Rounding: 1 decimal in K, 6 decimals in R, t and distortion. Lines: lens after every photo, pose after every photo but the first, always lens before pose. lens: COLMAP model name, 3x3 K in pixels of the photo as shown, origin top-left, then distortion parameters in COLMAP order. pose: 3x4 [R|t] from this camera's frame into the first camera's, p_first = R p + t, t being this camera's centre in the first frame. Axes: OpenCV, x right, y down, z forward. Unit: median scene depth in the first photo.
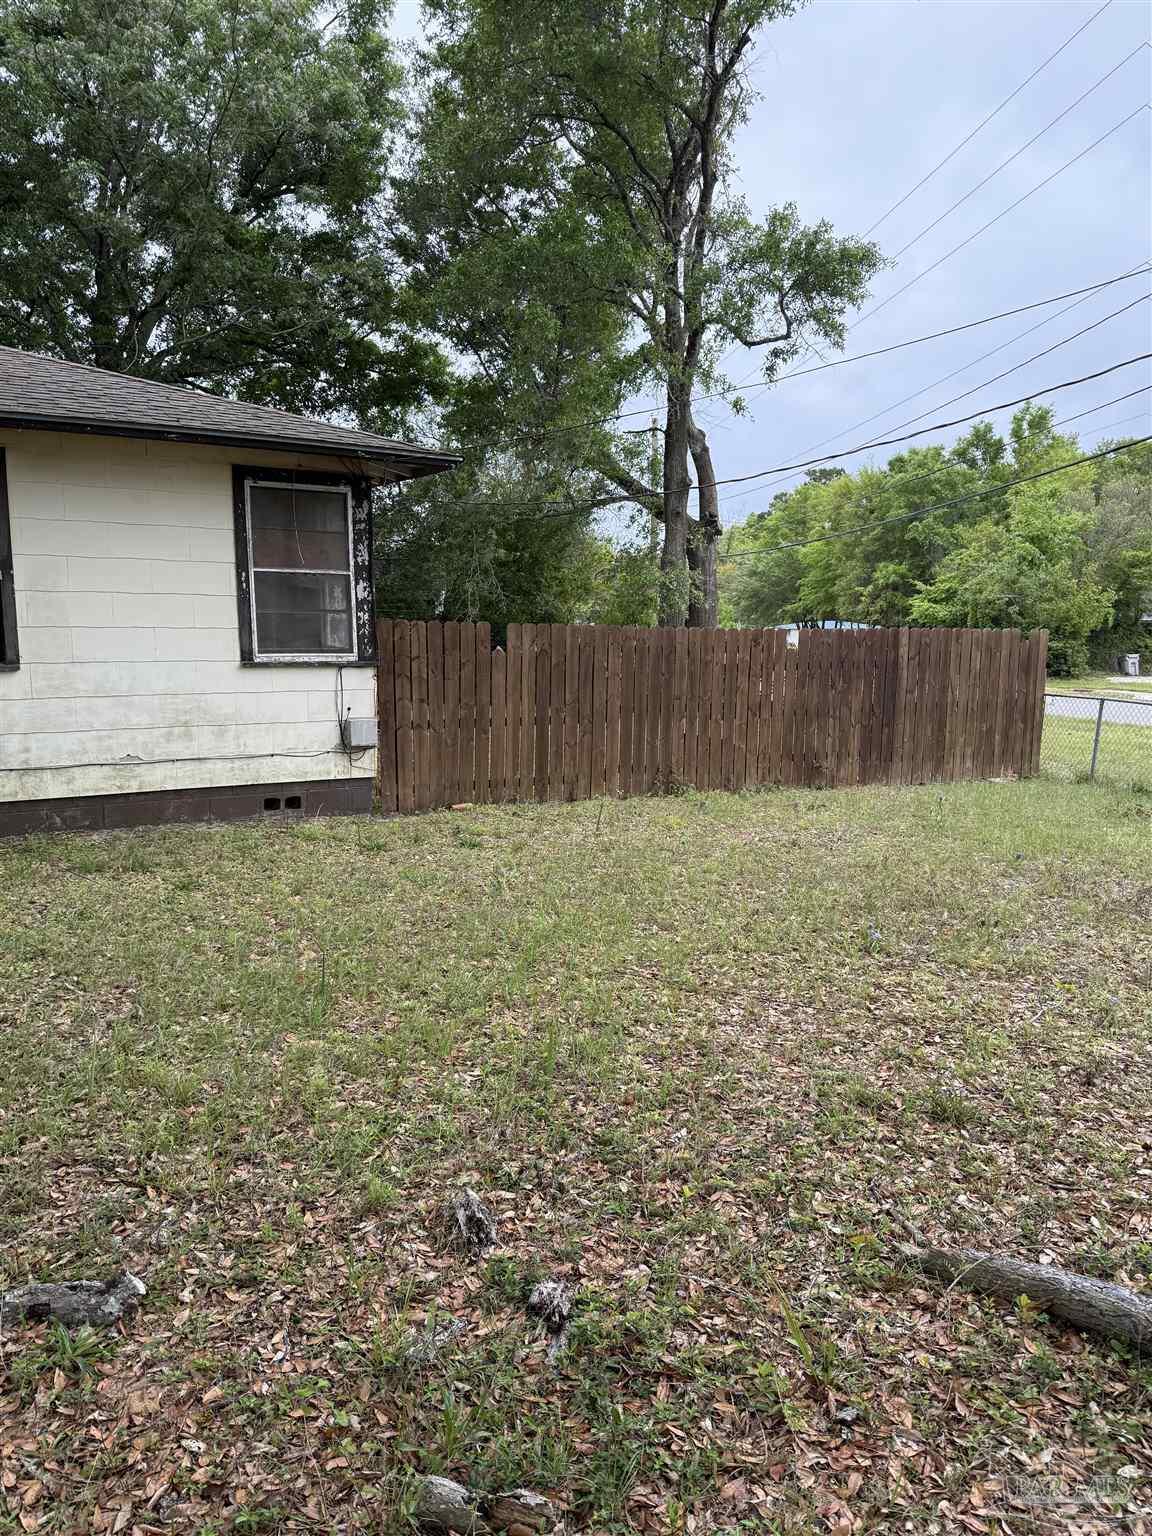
lens RADIAL K [[1064.4, 0, 576.0], [0, 1064.4, 768.0], [0, 0, 1]] dist [0.145814, -0.207136]
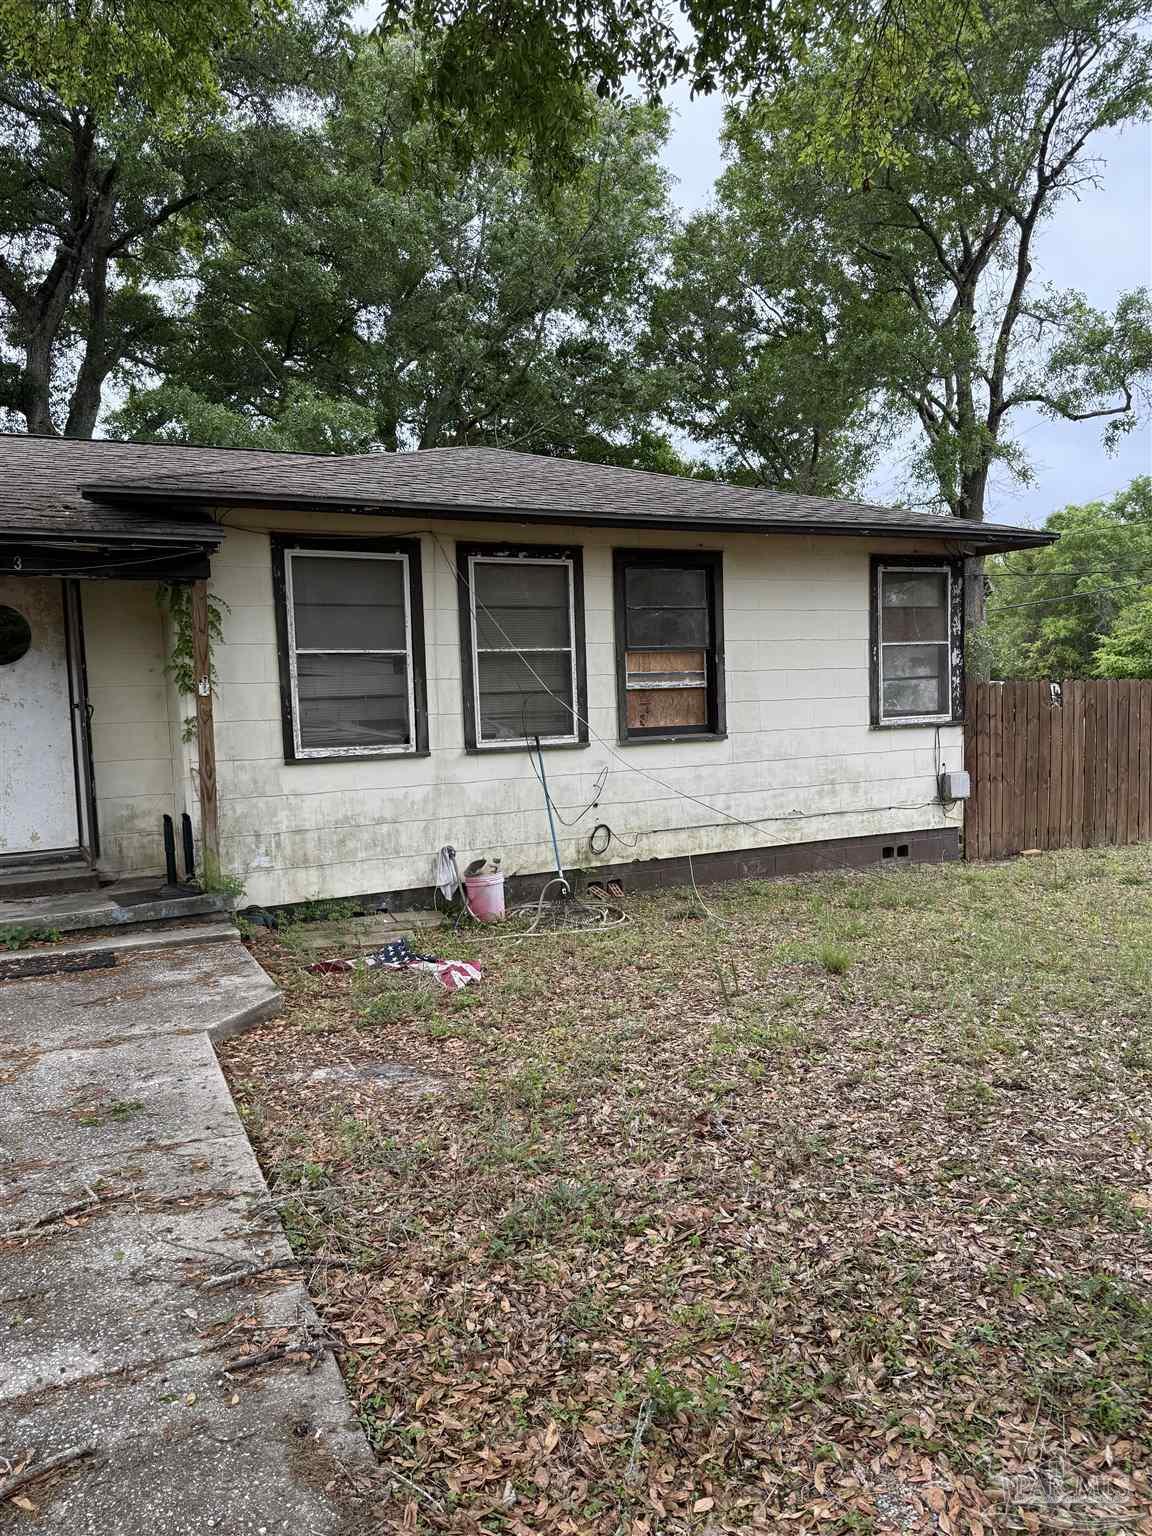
lens RADIAL K [[1080.3, 0, 576.3], [0, 1080.3, 783.9], [0, 0, 1]] dist [-0.001882, -0.005163]
pose [[0.995774, -0.033479, -0.085515, -0.493720], [0.029044, 0.998194, -0.052584, 0.012126], [0.087121, 0.049878, 0.994948, -0.136069]]
